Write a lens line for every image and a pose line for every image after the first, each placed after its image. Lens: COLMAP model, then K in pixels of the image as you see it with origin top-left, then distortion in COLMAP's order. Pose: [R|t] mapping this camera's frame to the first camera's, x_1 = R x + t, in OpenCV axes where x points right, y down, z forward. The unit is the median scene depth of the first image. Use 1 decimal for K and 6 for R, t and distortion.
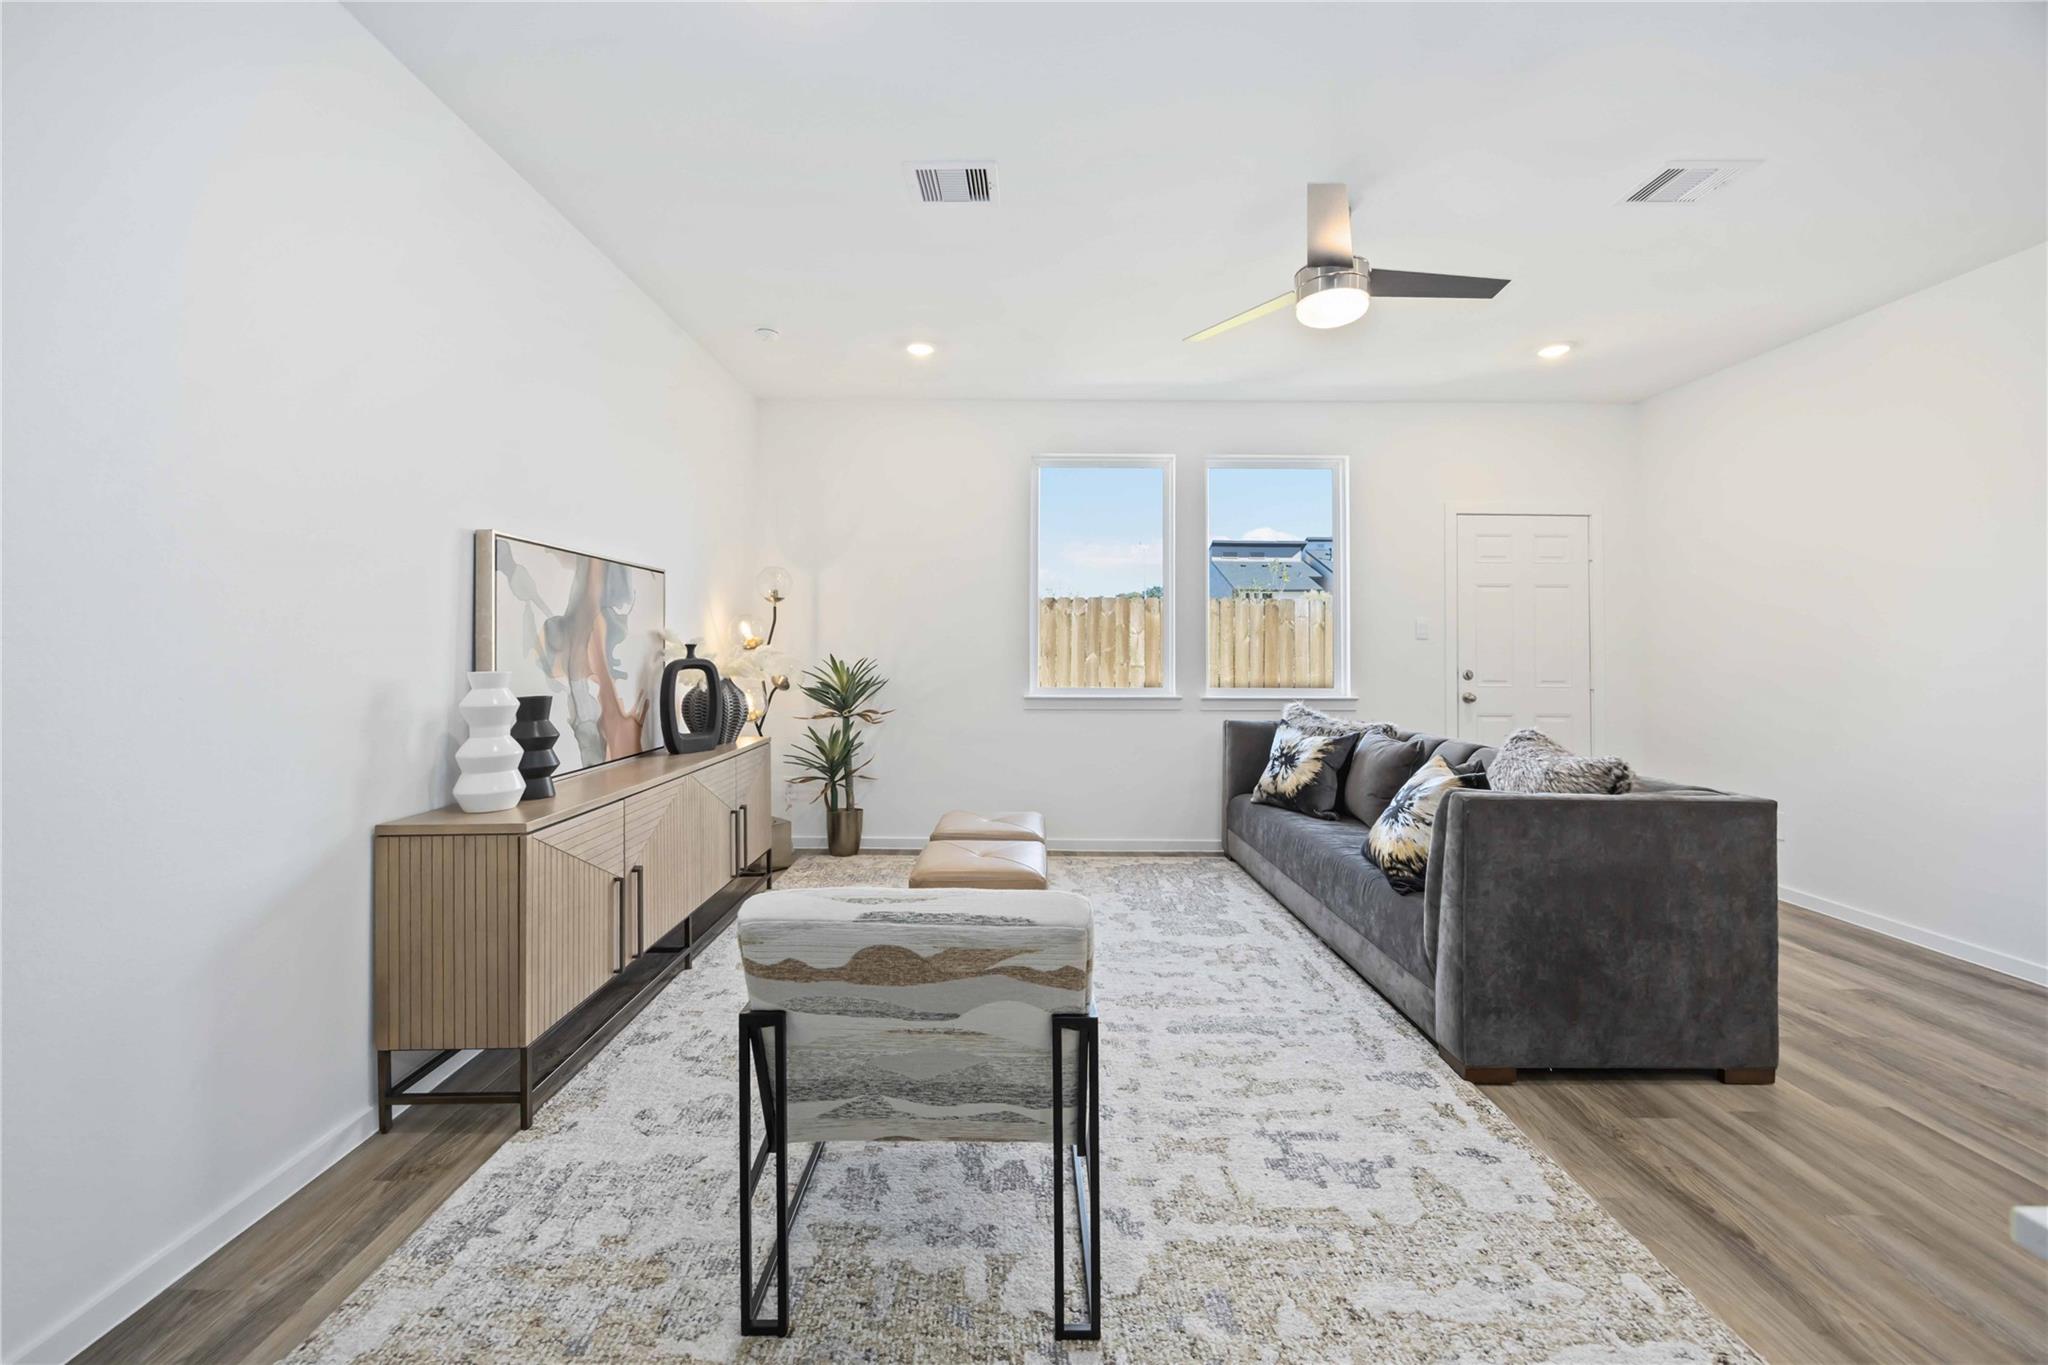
lens RADIAL K [[785.4, 0, 1011.9], [0, 785.4, 642.4], [0, 0, 1]] dist [-0.001905, -0.000248]
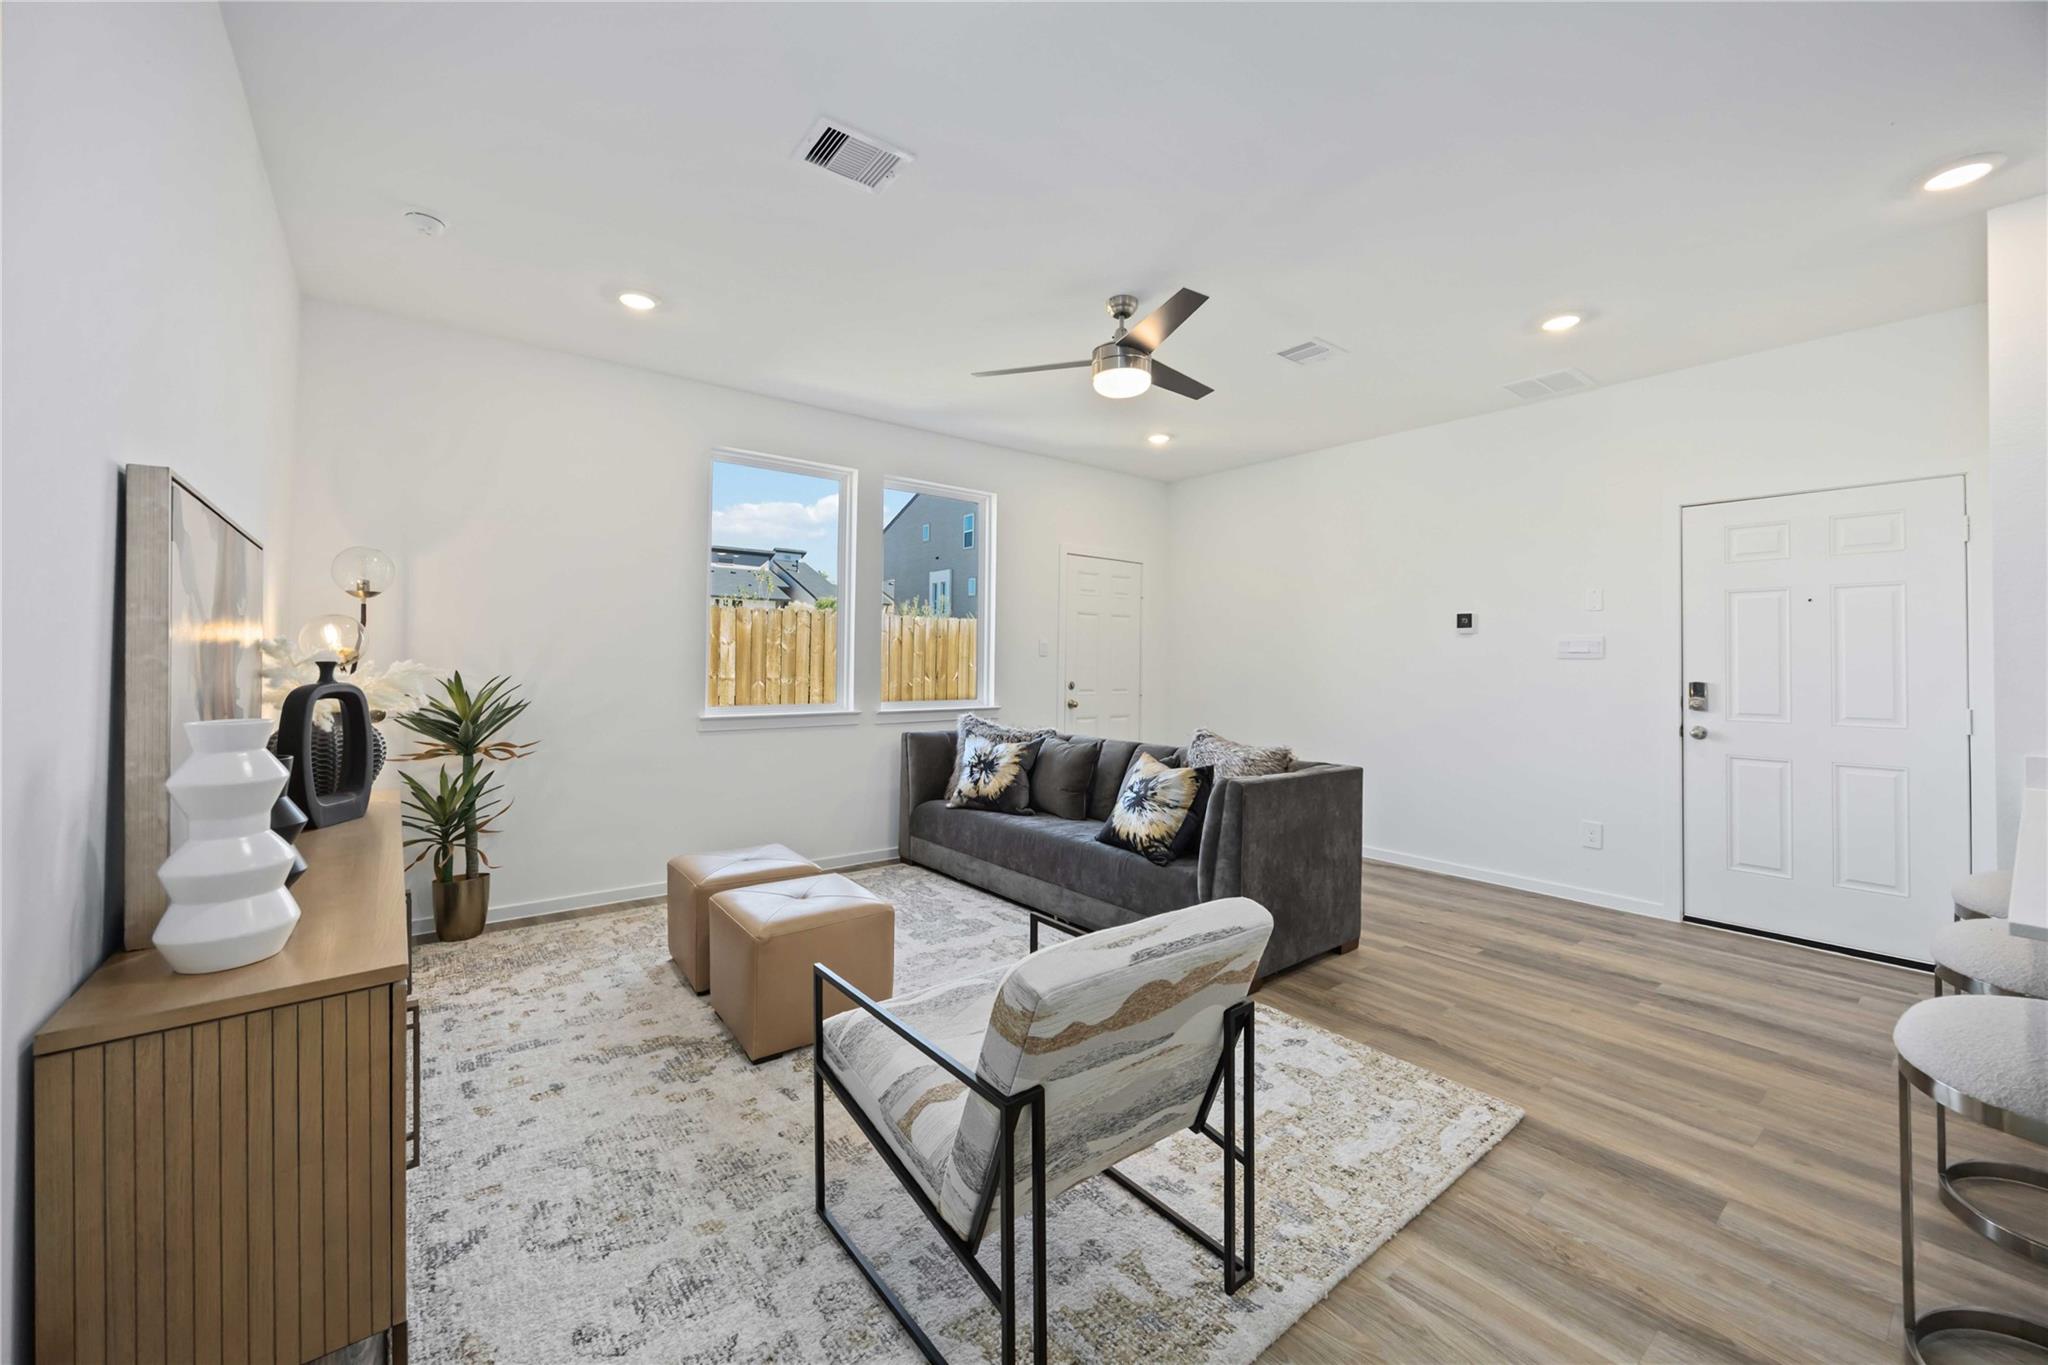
lens RADIAL K [[785.4, 0, 1004.4], [0, 785.4, 658.9], [0, 0, 1]] dist [-0.001905, -0.000248]
pose [[0.791797, 0.005161, 0.610763, -0.466730], [-0.012517, 0.999891, 0.007777, -0.015688], [-0.610656, -0.013803, 0.791775, 0.165900]]
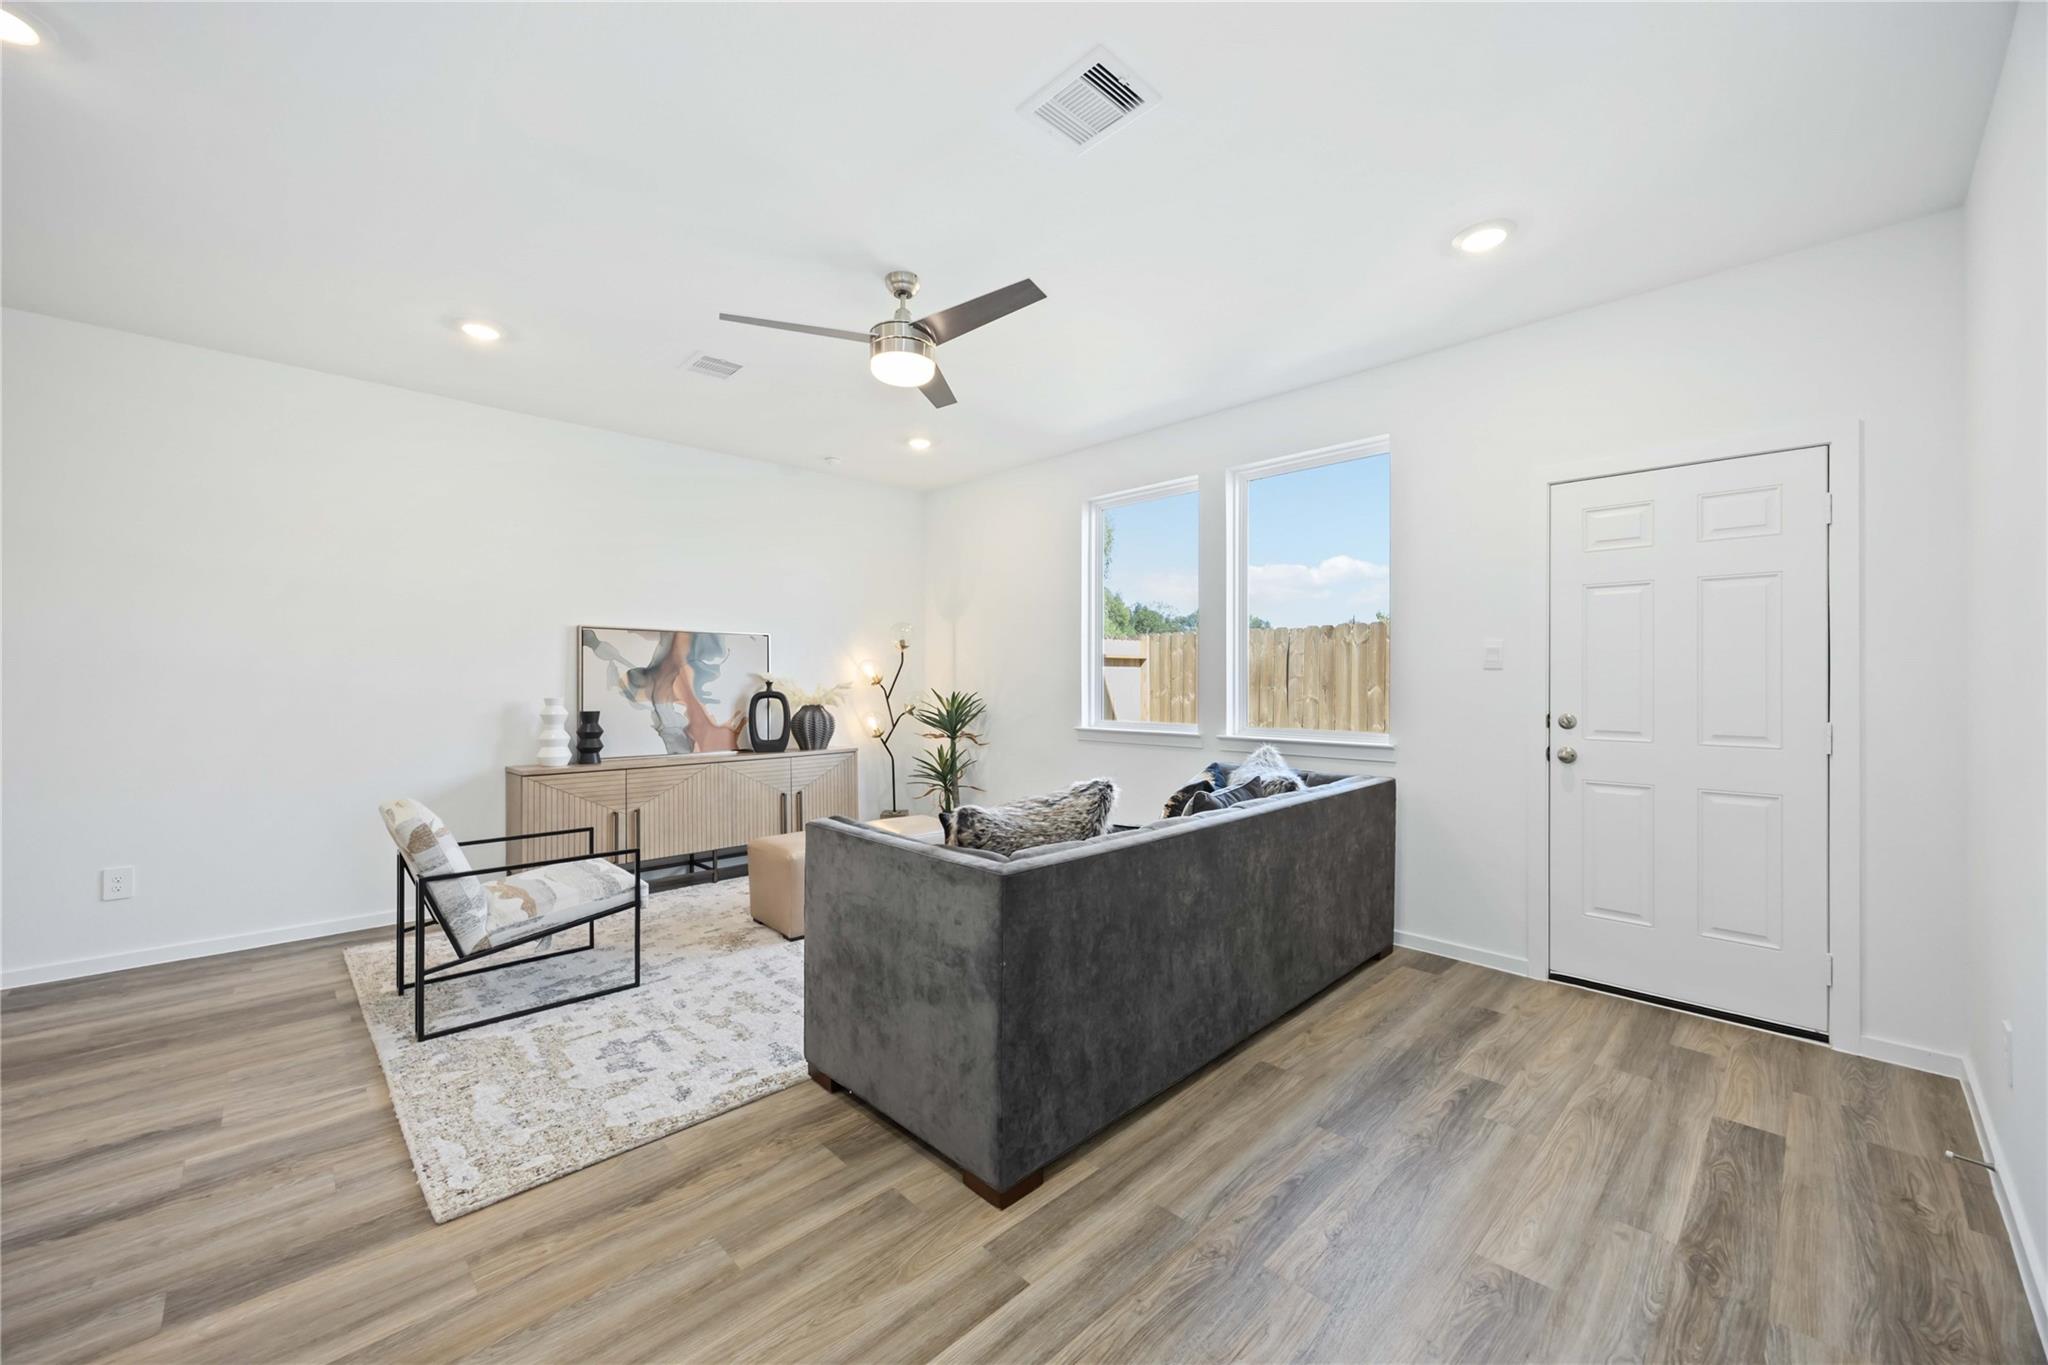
lens RADIAL K [[785.4, 0, 1037.1], [0, 785.4, 681.8], [0, 0, 1]] dist [-0.001905, -0.000248]
pose [[0.705659, -0.002579, -0.708547, 1.349542], [0.010142, 0.999928, 0.006461, -0.003170], [0.708480, -0.011745, 0.705634, 0.376937]]
